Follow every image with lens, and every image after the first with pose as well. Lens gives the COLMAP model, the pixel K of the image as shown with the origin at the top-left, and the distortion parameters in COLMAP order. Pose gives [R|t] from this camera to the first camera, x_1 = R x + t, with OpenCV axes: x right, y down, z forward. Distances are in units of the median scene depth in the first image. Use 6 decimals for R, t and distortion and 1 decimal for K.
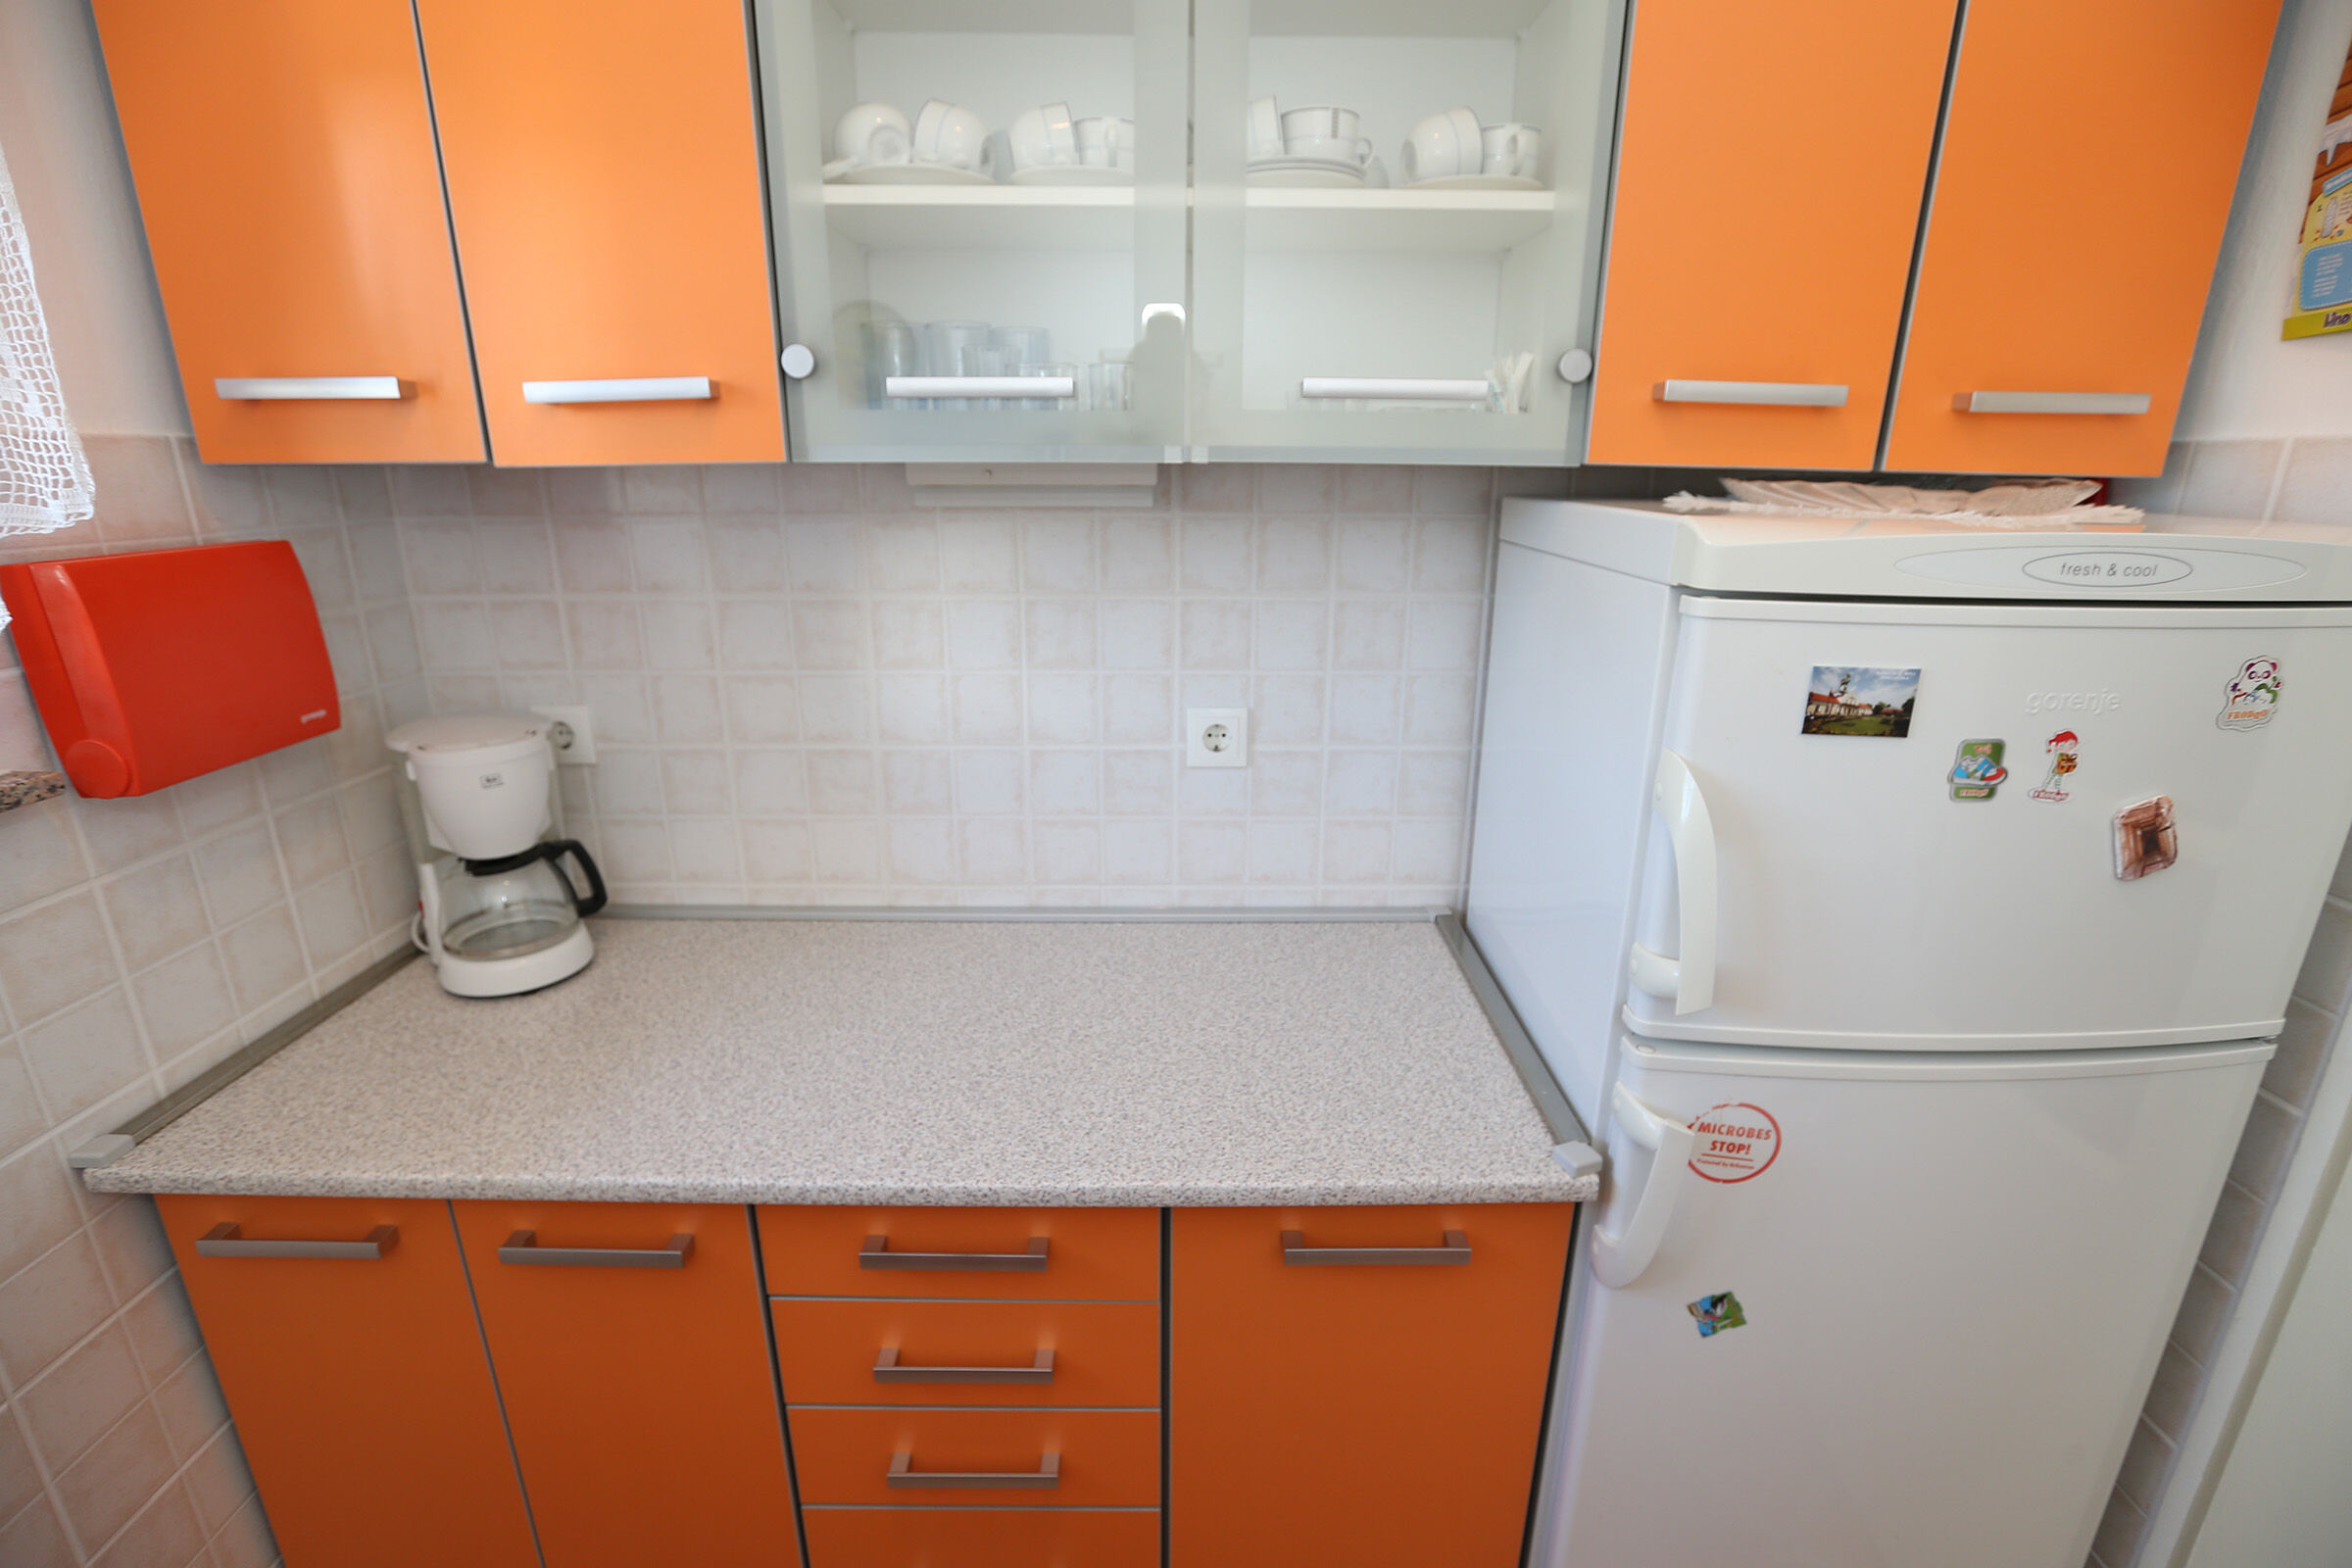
lens RADIAL K [[1074.4, 0, 1177.8], [0, 1074.4, 798.2], [0, 0, 1]] dist [-0.058718, 0.020227]
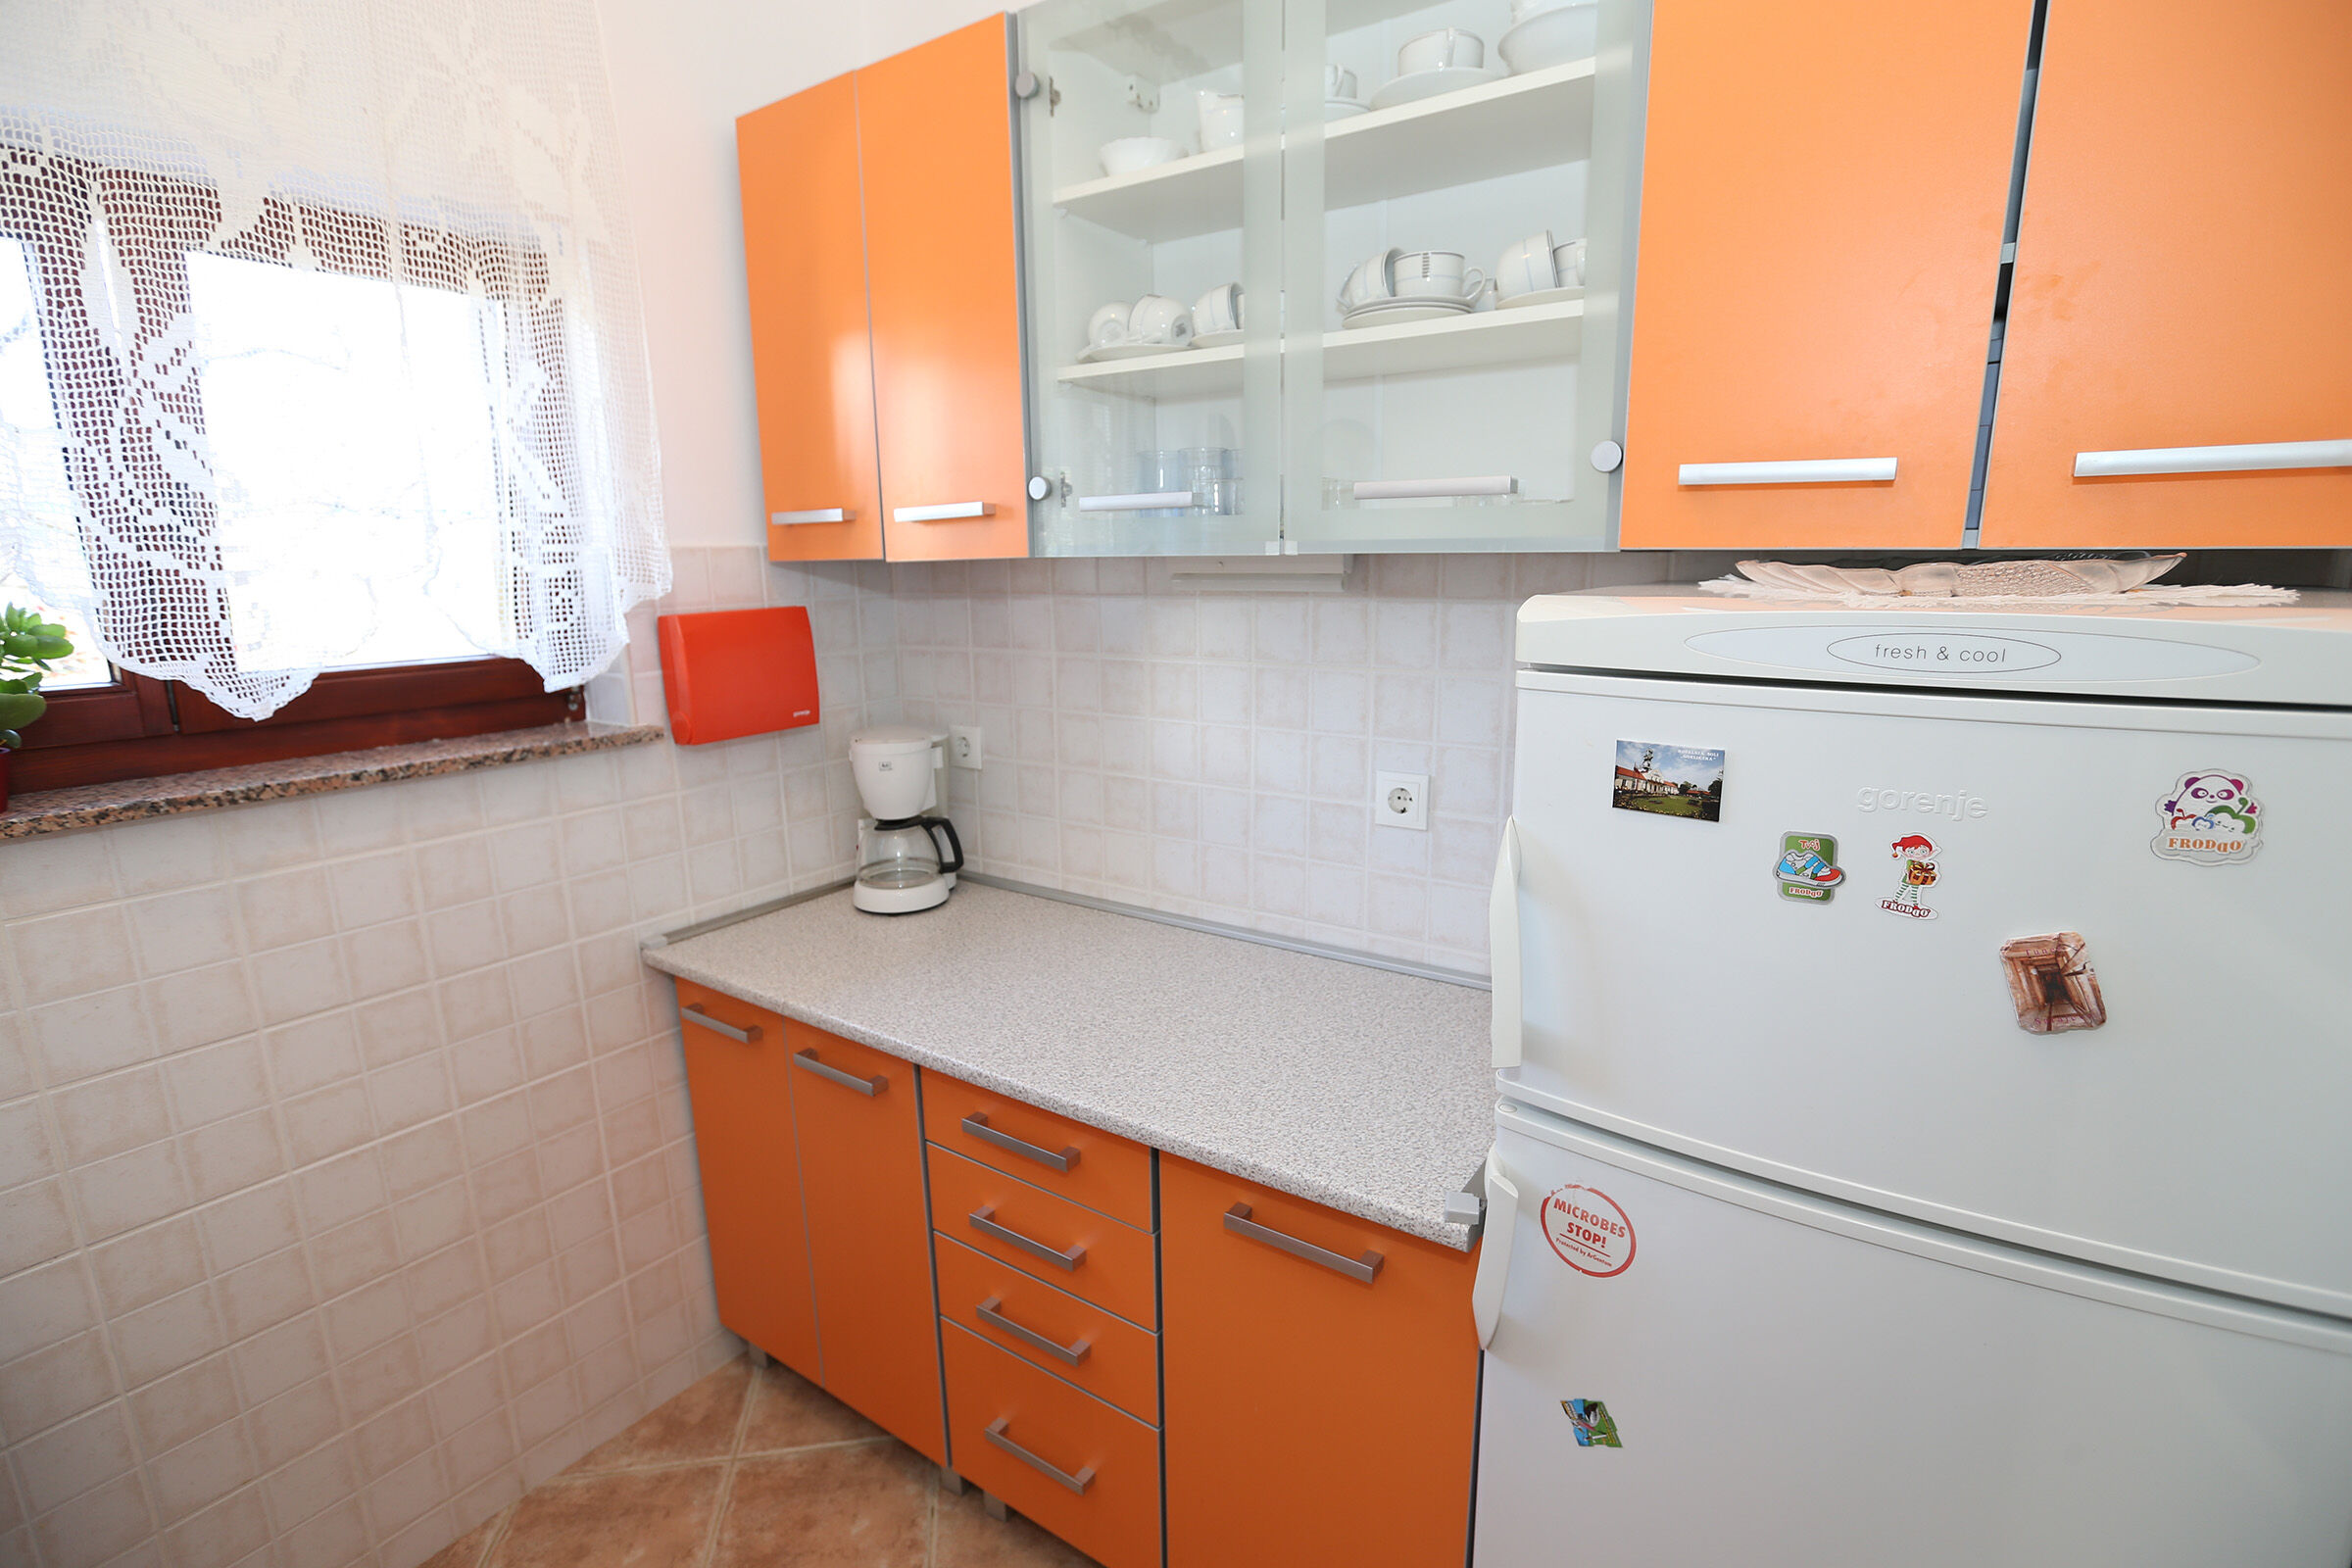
lens RADIAL K [[1106.6, 0, 1175.4], [0, 1106.6, 800.5], [0, 0, 1]] dist [-0.049569, 0.000696]
pose [[0.819259, 0.108094, -0.563144, 0.649039], [-0.155107, 0.987236, -0.036151, 0.027397], [0.552048, 0.116965, 0.825568, -0.075515]]
